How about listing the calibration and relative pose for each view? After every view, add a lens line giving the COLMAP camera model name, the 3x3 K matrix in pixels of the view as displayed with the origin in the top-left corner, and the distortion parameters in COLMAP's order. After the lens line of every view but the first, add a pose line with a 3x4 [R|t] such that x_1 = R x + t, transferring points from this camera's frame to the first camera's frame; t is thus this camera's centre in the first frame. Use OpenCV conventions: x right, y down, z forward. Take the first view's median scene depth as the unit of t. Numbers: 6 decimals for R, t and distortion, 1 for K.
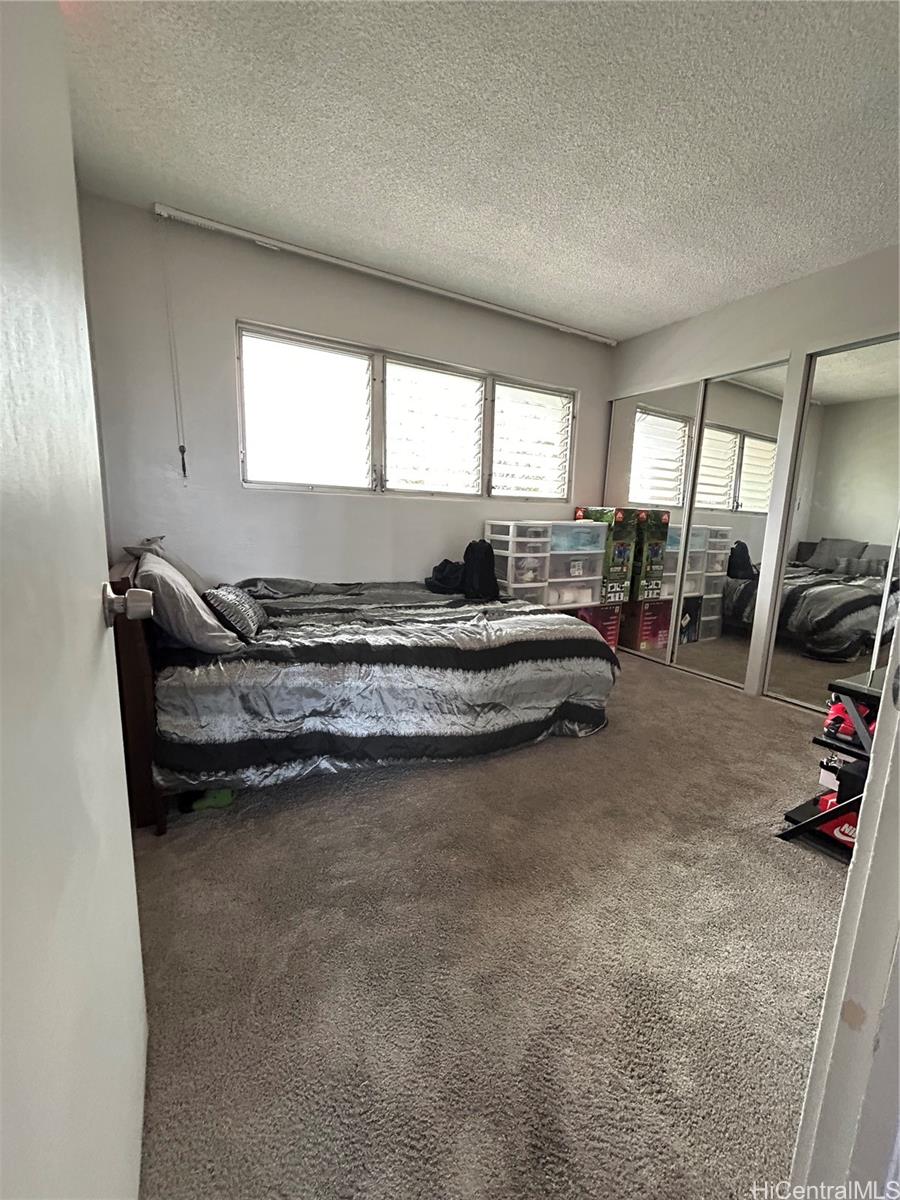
lens RADIAL K [[490.8, 0, 451.0], [0, 490.8, 599.6], [0, 0, 1]] dist [0.001478, -0.000486]
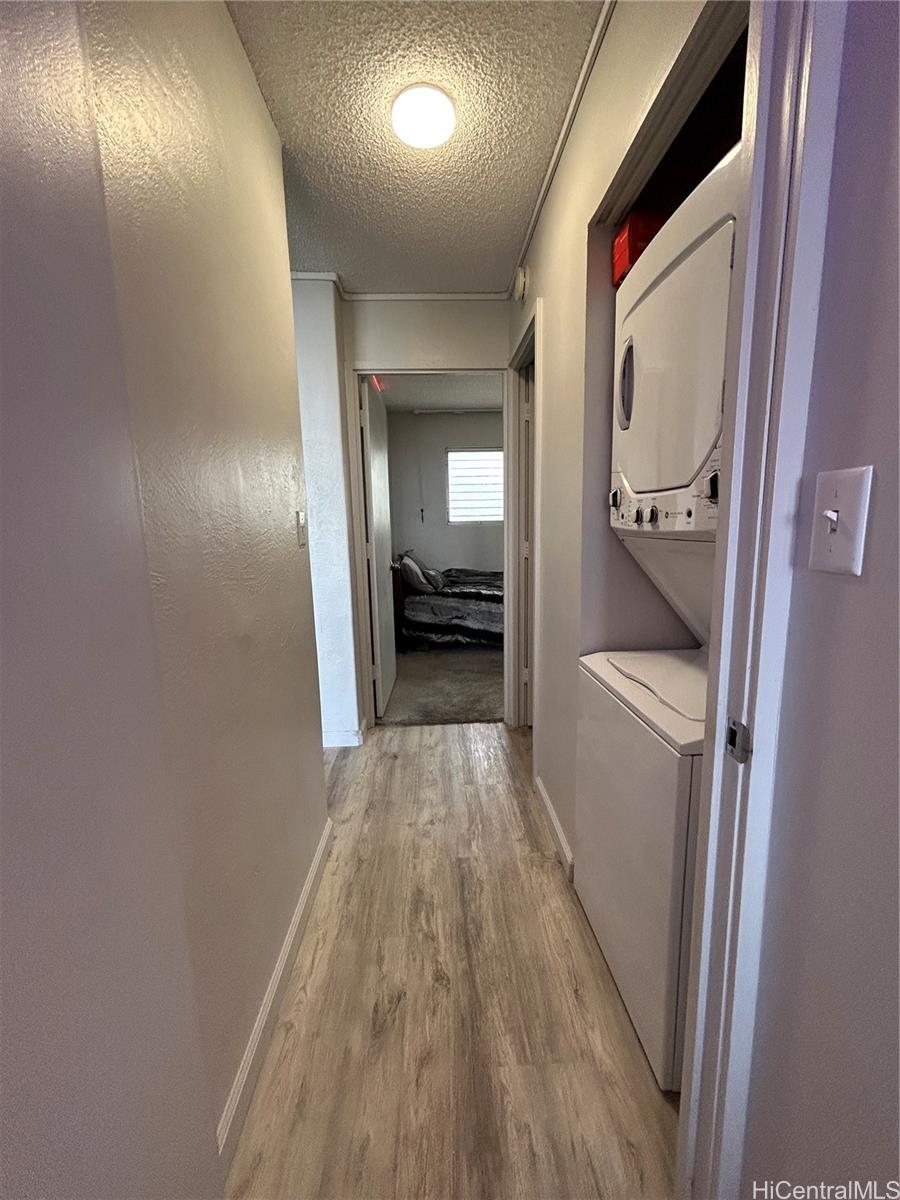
lens RADIAL K [[490.8, 0, 448.4], [0, 490.8, 606.3], [0, 0, 1]] dist [0.001478, -0.000486]
pose [[0.877739, 0.034145, -0.477921, 0.899025], [-0.034176, 0.999379, 0.008632, 0.151544], [0.477919, 0.008757, 0.878360, -1.266959]]
